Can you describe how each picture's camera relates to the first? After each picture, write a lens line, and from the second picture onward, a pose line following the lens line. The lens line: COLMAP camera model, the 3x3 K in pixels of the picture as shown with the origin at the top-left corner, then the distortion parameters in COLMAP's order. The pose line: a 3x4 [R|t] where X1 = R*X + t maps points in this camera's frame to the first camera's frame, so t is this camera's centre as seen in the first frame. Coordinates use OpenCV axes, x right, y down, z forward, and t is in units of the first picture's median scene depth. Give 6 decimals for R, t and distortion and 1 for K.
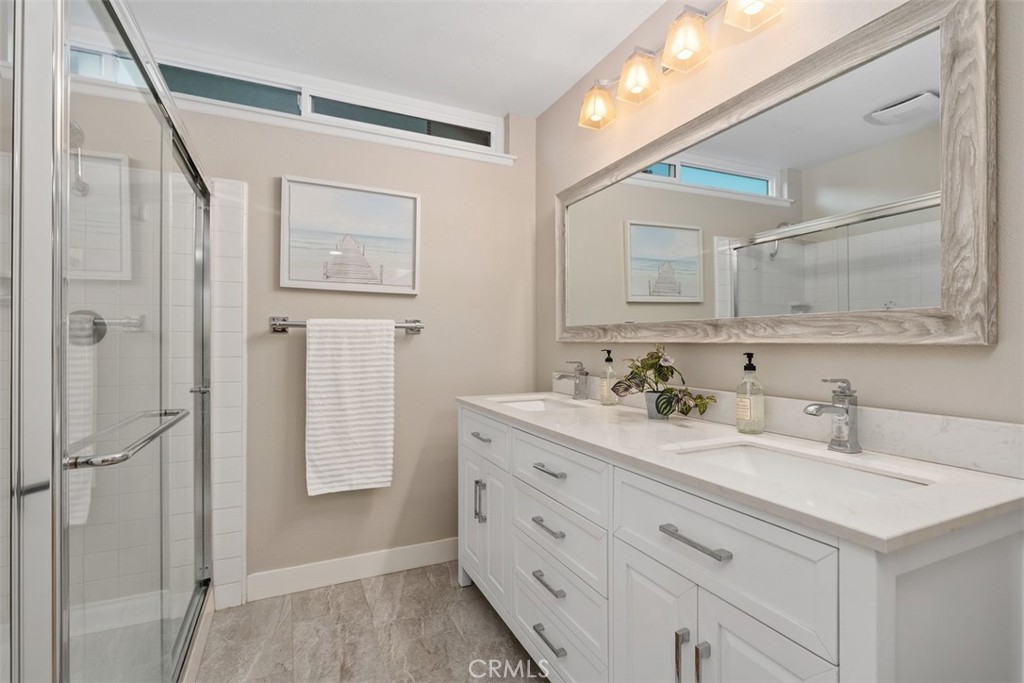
lens RADIAL K [[486.6, 0, 516.8], [0, 486.6, 340.0], [0, 0, 1]] dist [0.002639, -0.001778]
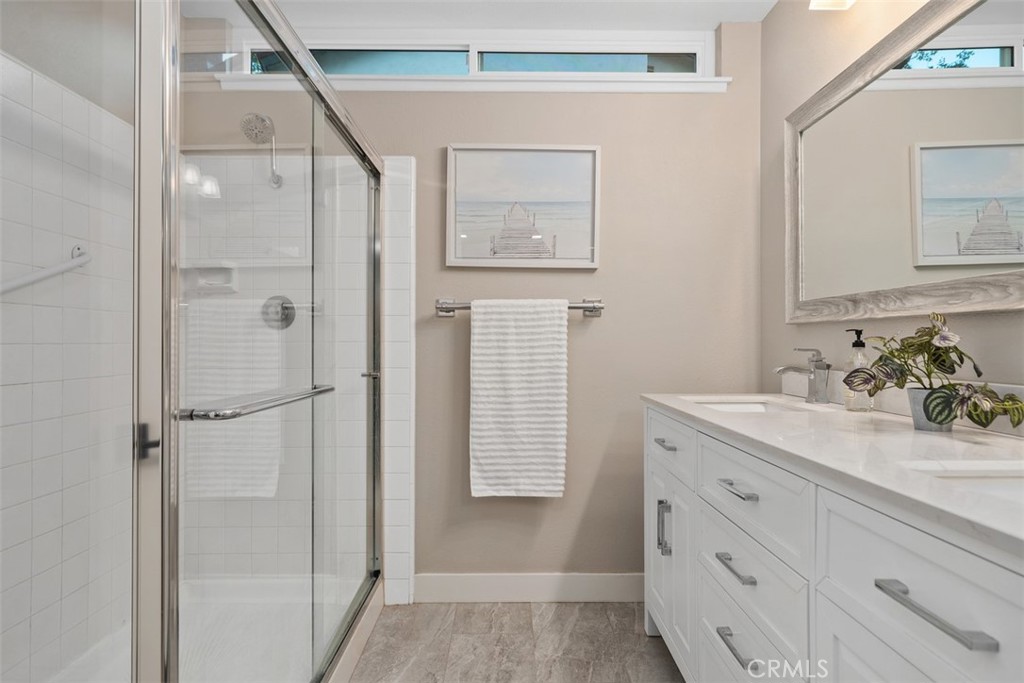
lens RADIAL K [[584.0, 0, 509.5], [0, 584.0, 341.2], [0, 0, 1]] dist [0.013271, -0.005446]
pose [[0.905915, -0.002600, -0.423451, 0.090404], [0.002180, 0.999997, -0.001475, 0.034955], [0.423453, 0.000413, 0.905918, 0.052751]]
